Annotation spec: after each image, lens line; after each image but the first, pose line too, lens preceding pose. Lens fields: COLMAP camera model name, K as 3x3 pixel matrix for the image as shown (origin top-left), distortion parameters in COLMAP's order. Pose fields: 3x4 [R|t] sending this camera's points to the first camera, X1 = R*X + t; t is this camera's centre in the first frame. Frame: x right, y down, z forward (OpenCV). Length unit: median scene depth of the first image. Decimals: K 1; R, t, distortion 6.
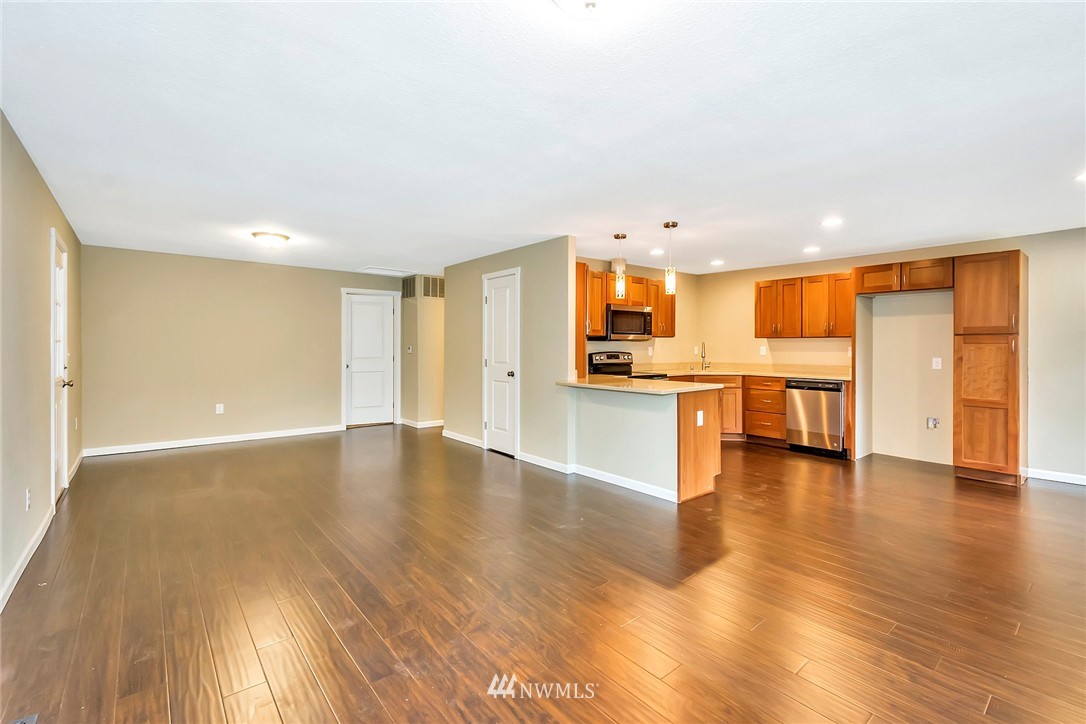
lens RADIAL K [[491.3, 0, 539.9], [0, 491.3, 344.9], [0, 0, 1]] dist [0.009371, -0.005337]
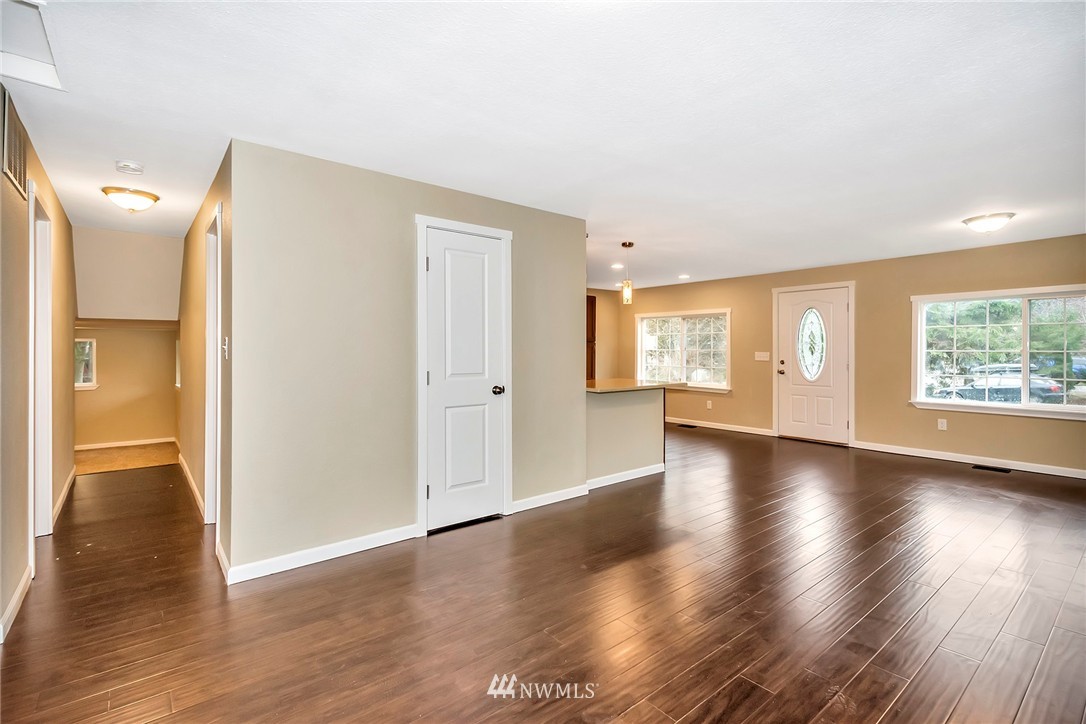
lens RADIAL K [[491.3, 0, 555.2], [0, 491.3, 349.8], [0, 0, 1]] dist [0.009371, -0.005337]
pose [[0.001191, -0.003153, 0.999994, -0.730668], [-0.009797, 0.999947, 0.003165, 0.002088], [-0.999951, -0.009801, 0.001160, 0.941153]]
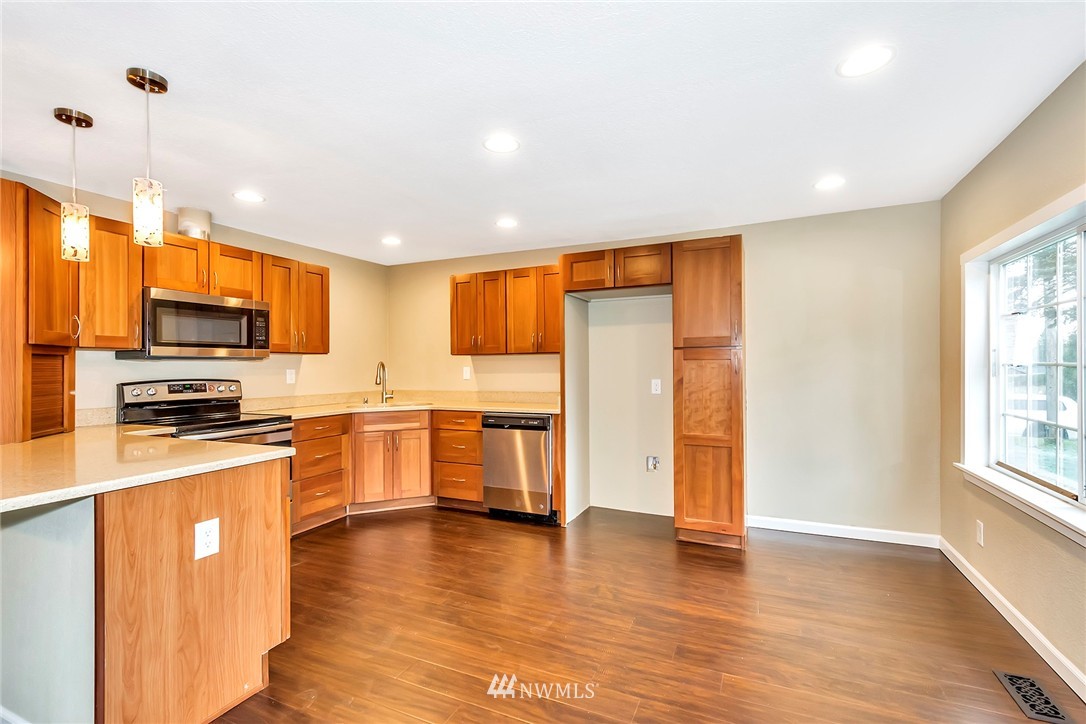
lens RADIAL K [[491.3, 0, 554.4], [0, 491.3, 361.7], [0, 0, 1]] dist [0.009371, -0.005337]
pose [[0.894371, -0.005009, 0.447298, 0.308146], [0.009821, 0.999916, -0.008439, 0.003154], [-0.447219, 0.011940, 0.894345, 0.370114]]
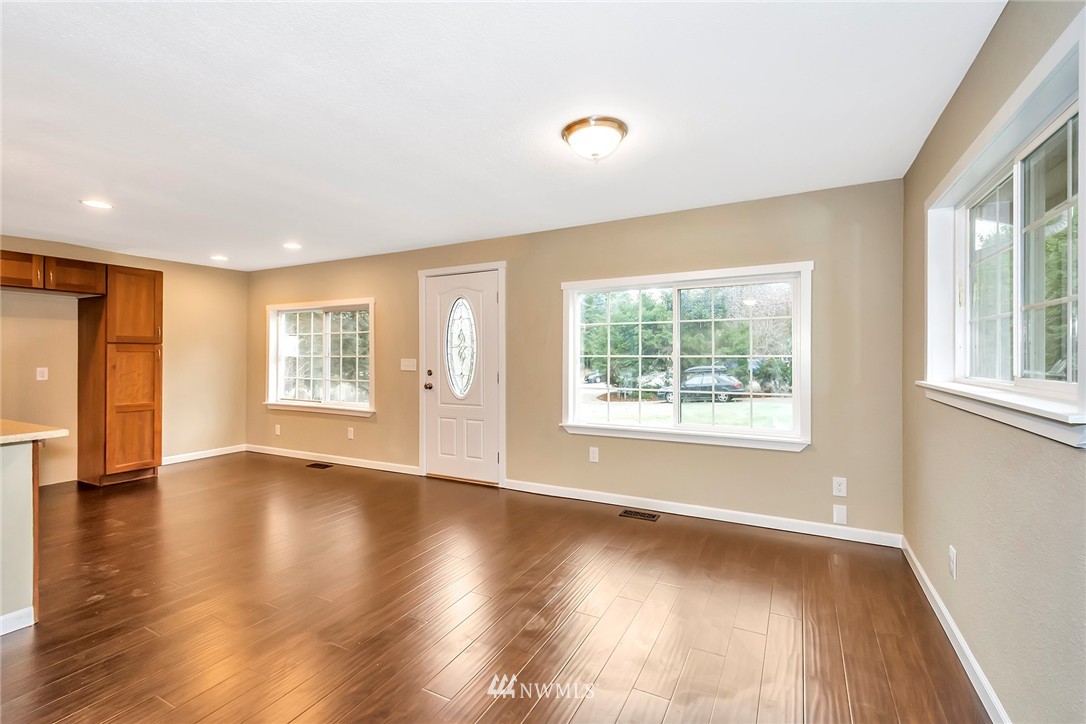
lens RADIAL K [[491.3, 0, 546.7], [0, 491.3, 358.7], [0, 0, 1]] dist [0.009371, -0.005337]
pose [[-0.403895, -0.007955, 0.914771, -0.375110], [-0.006333, 0.999963, 0.005899, -0.000616], [-0.914784, -0.003410, -0.403930, 0.514517]]
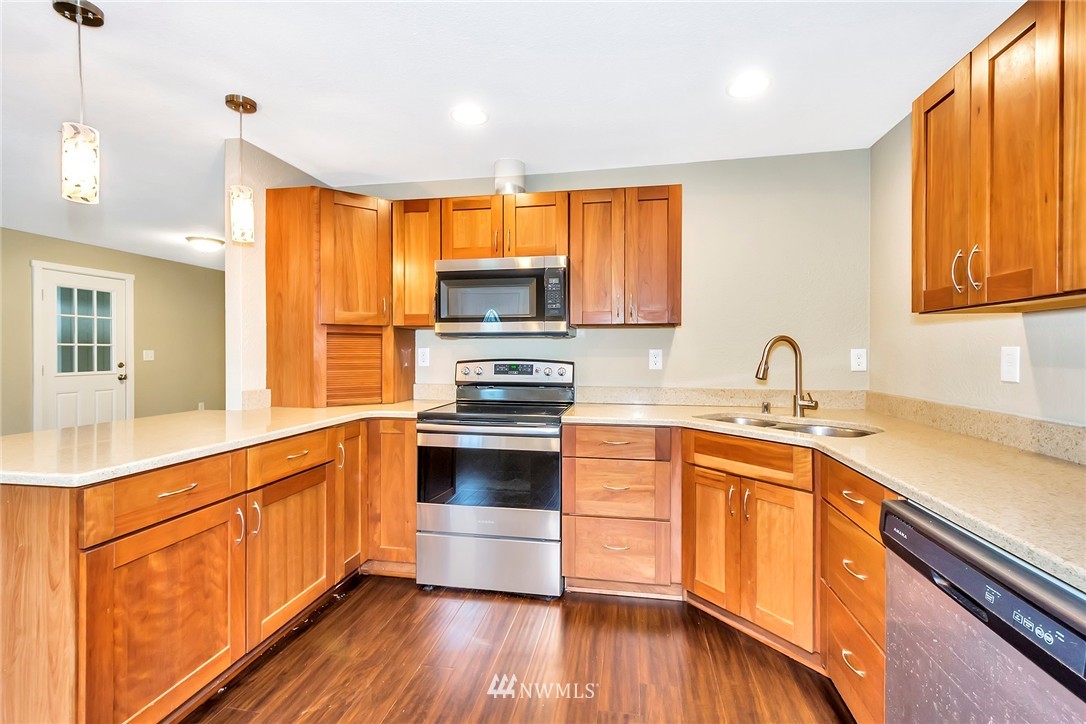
lens RADIAL K [[491.3, 0, 547.3], [0, 491.3, 350.7], [0, 0, 1]] dist [0.009371, -0.005337]
pose [[0.653586, 0.001183, -0.756852, 0.615246], [0.000088, 0.999999, 0.001639, 0.005516], [0.756853, -0.001138, 0.653585, 0.814703]]
